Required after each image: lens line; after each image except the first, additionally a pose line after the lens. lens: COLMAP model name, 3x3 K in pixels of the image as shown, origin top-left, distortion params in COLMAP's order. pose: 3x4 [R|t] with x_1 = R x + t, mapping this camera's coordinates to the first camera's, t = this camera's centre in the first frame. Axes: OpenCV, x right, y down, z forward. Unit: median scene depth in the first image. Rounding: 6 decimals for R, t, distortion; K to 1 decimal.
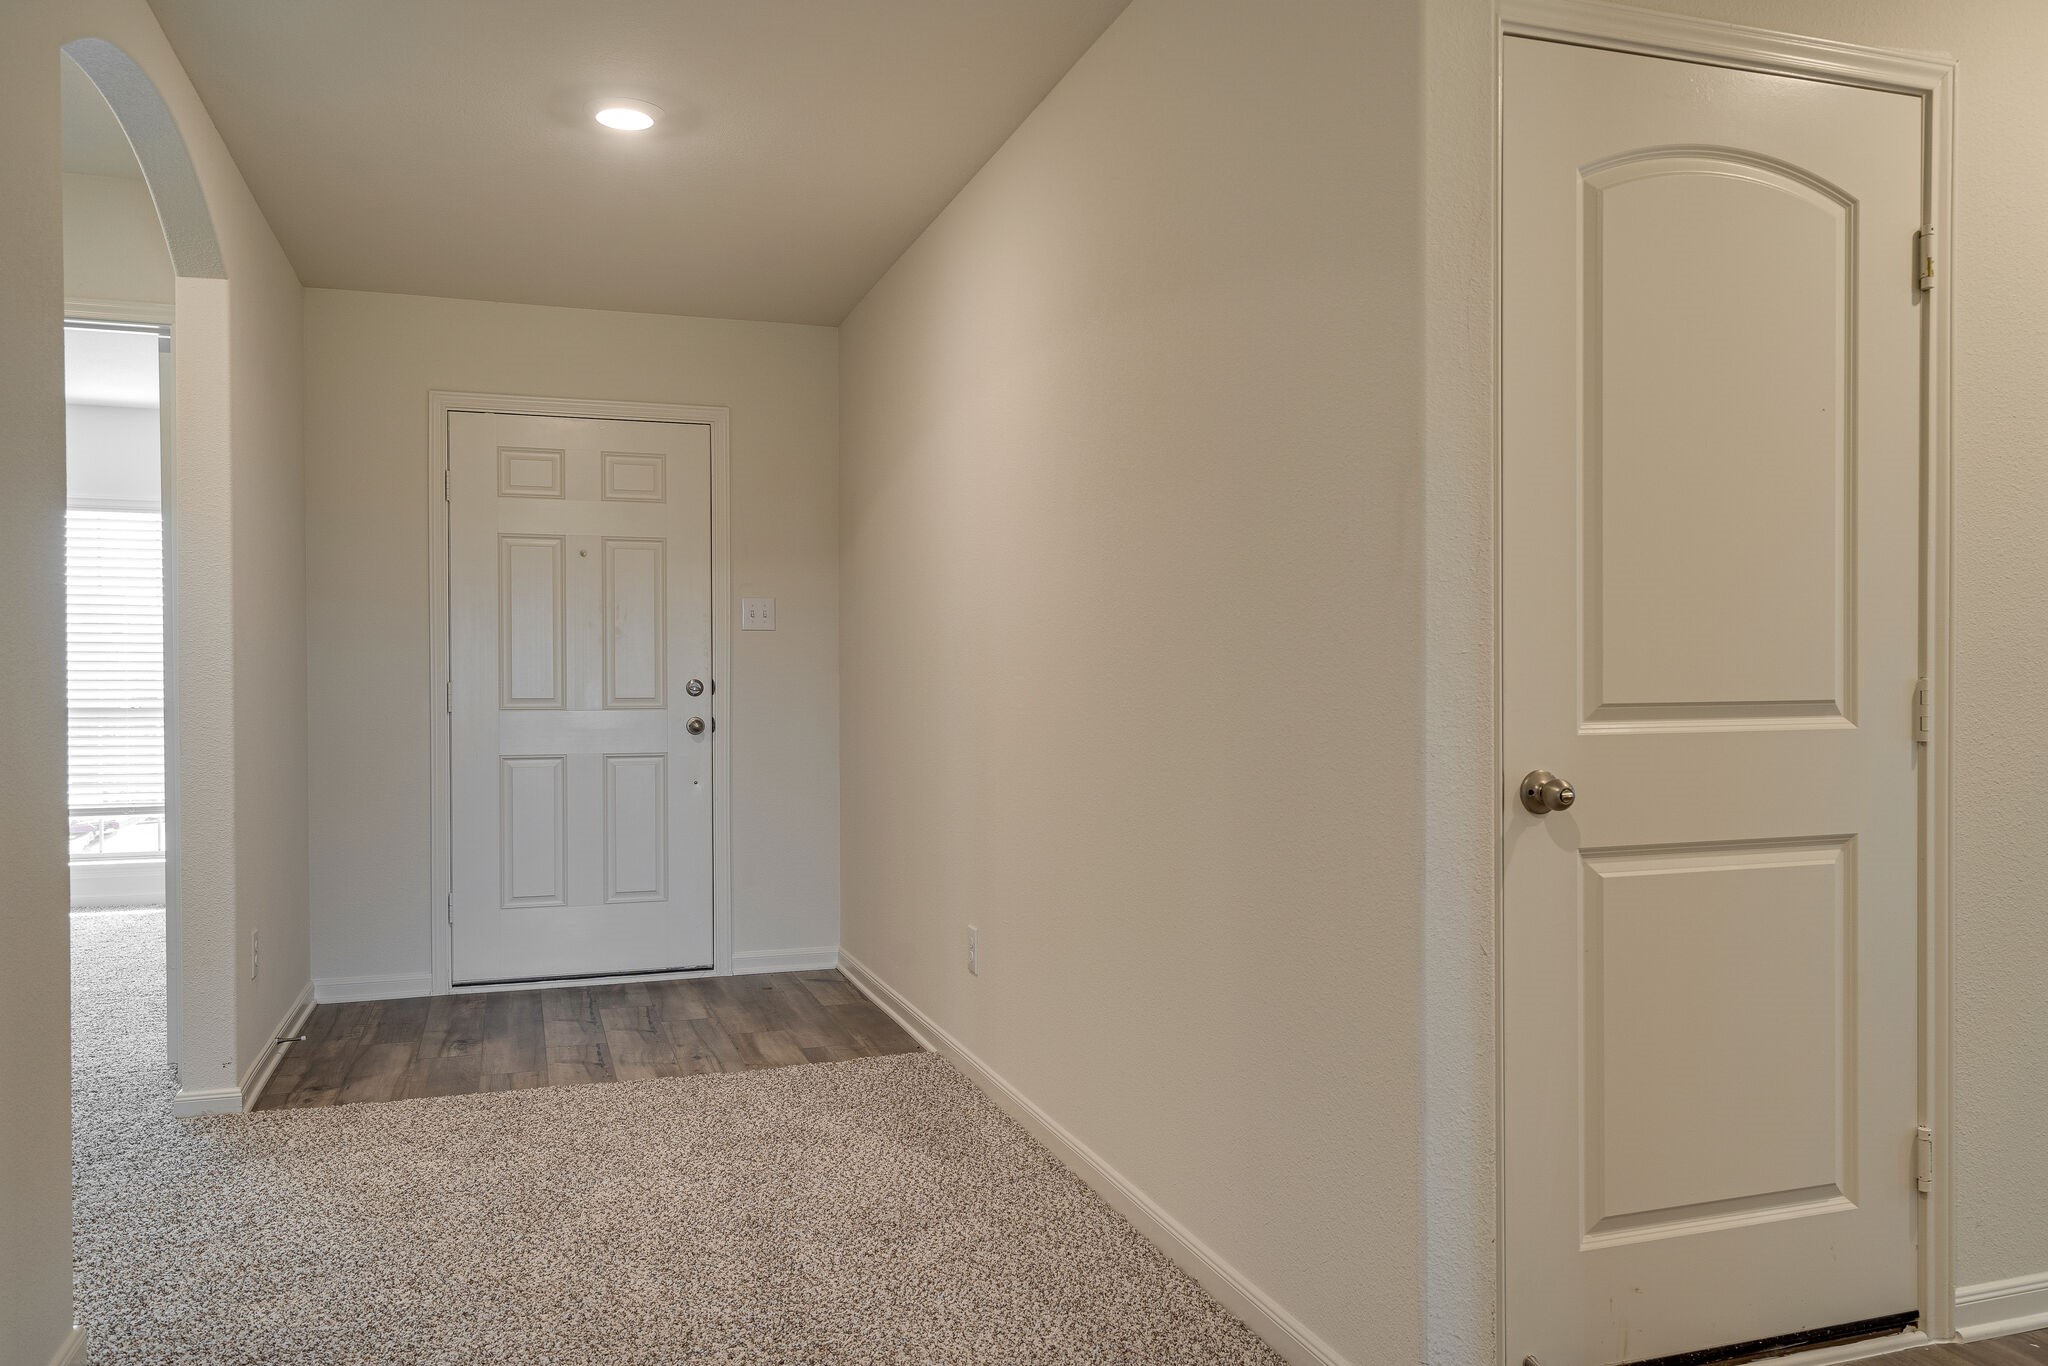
lens RADIAL K [[1517.2, 0, 1036.2], [0, 1517.2, 695.7], [0, 0, 1]] dist [0.004460, 0.009179]
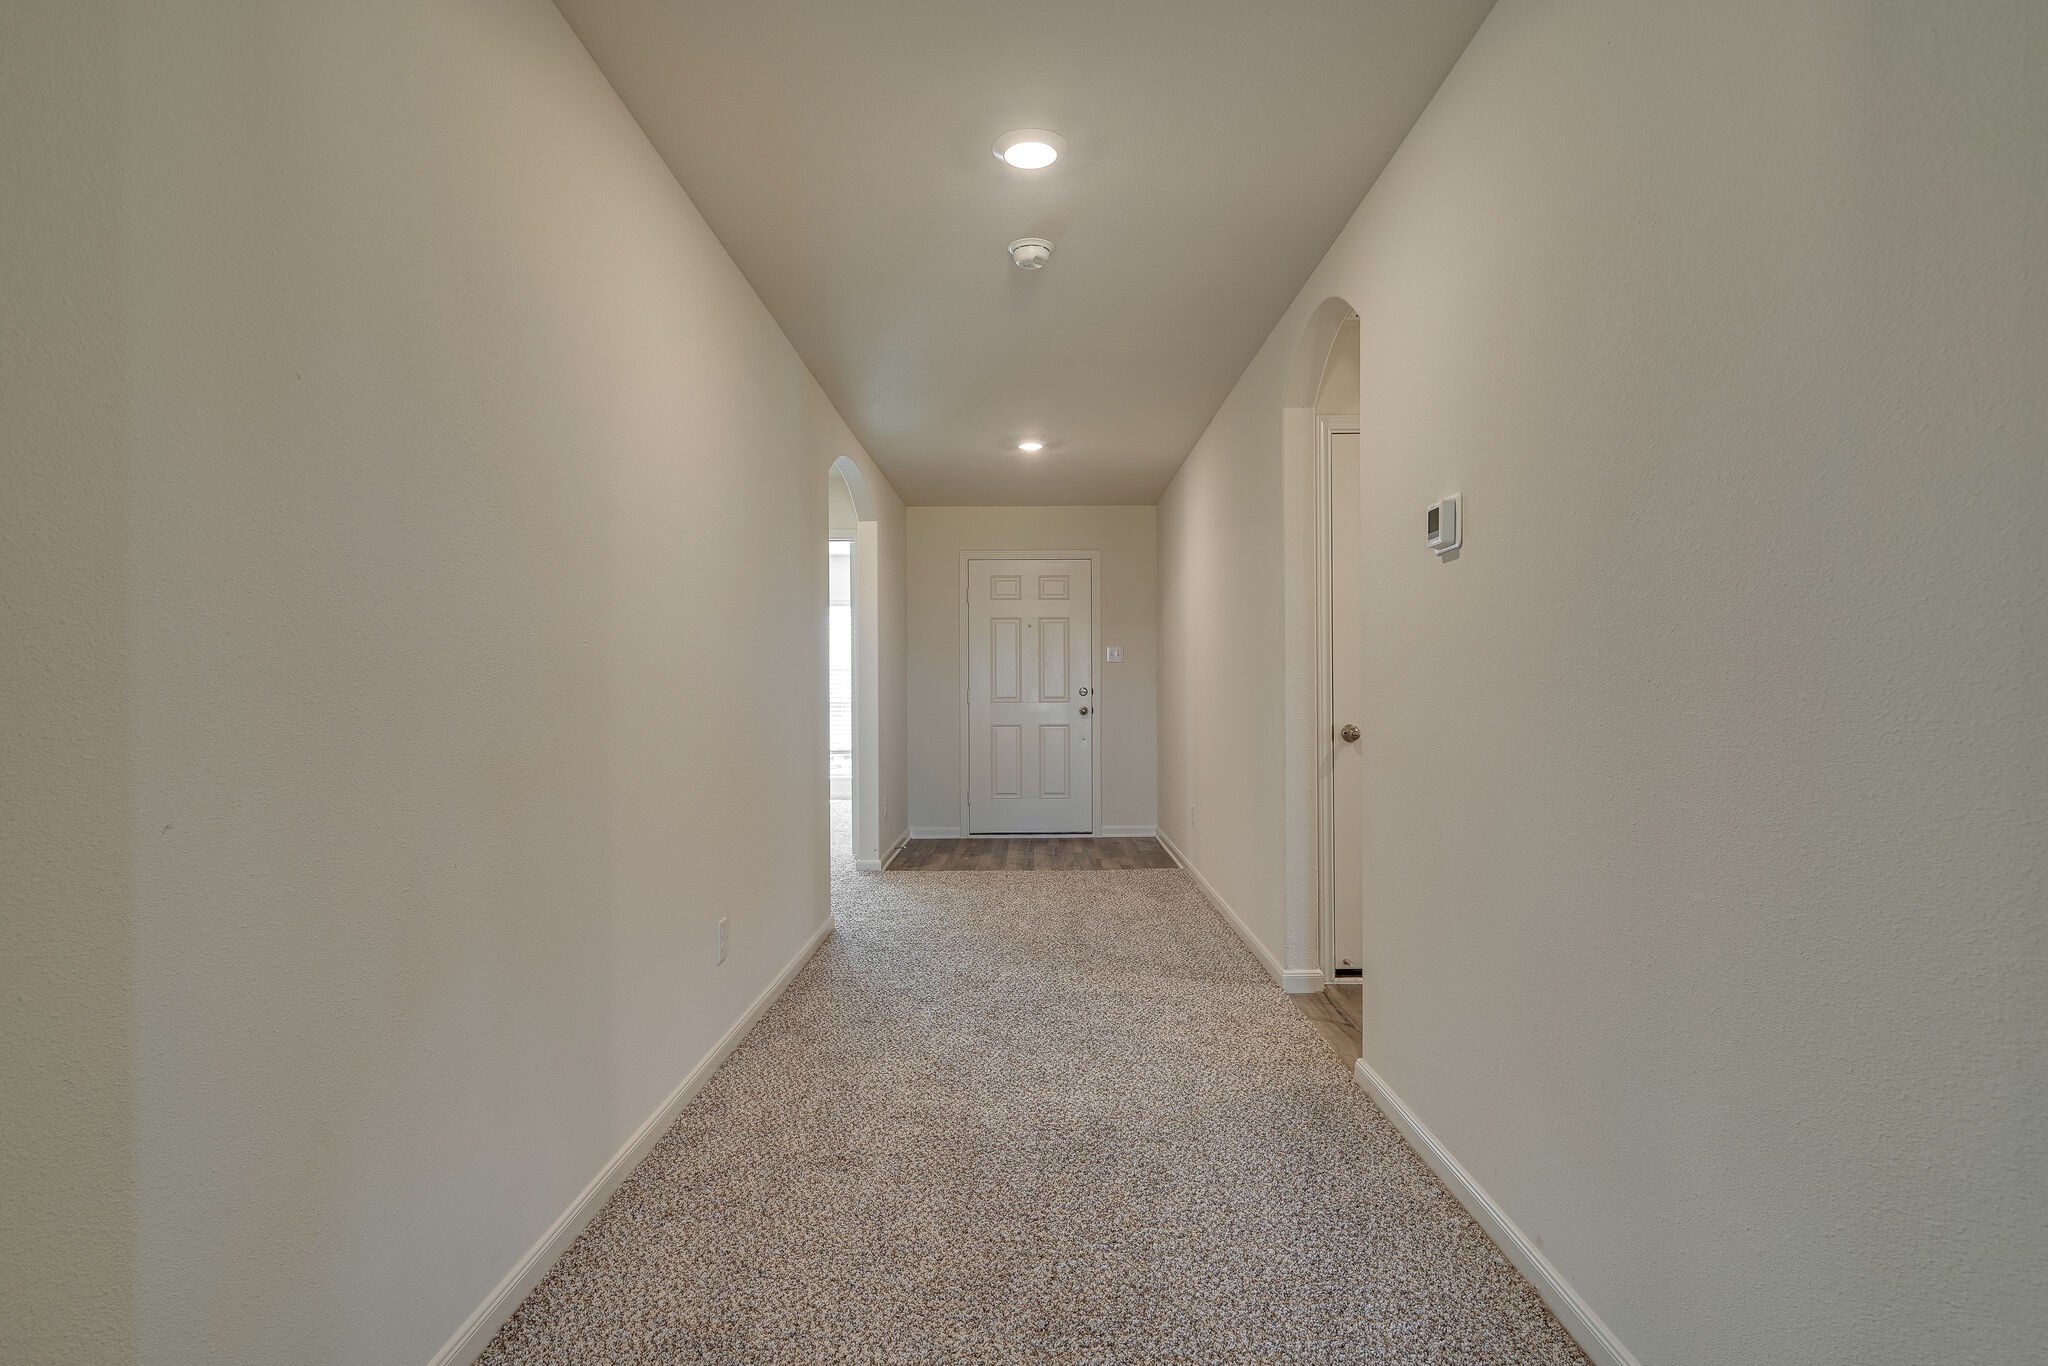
lens RADIAL K [[986.9, 0, 1025.8], [0, 986.9, 687.8], [0, 0, 1]] dist [0.000462, 0.000009]
pose [[0.945848, -0.001076, -0.324609, 0.135508], [-0.002196, 0.999950, -0.009713, 0.002507], [0.324604, 0.009900, 0.945798, -0.273055]]
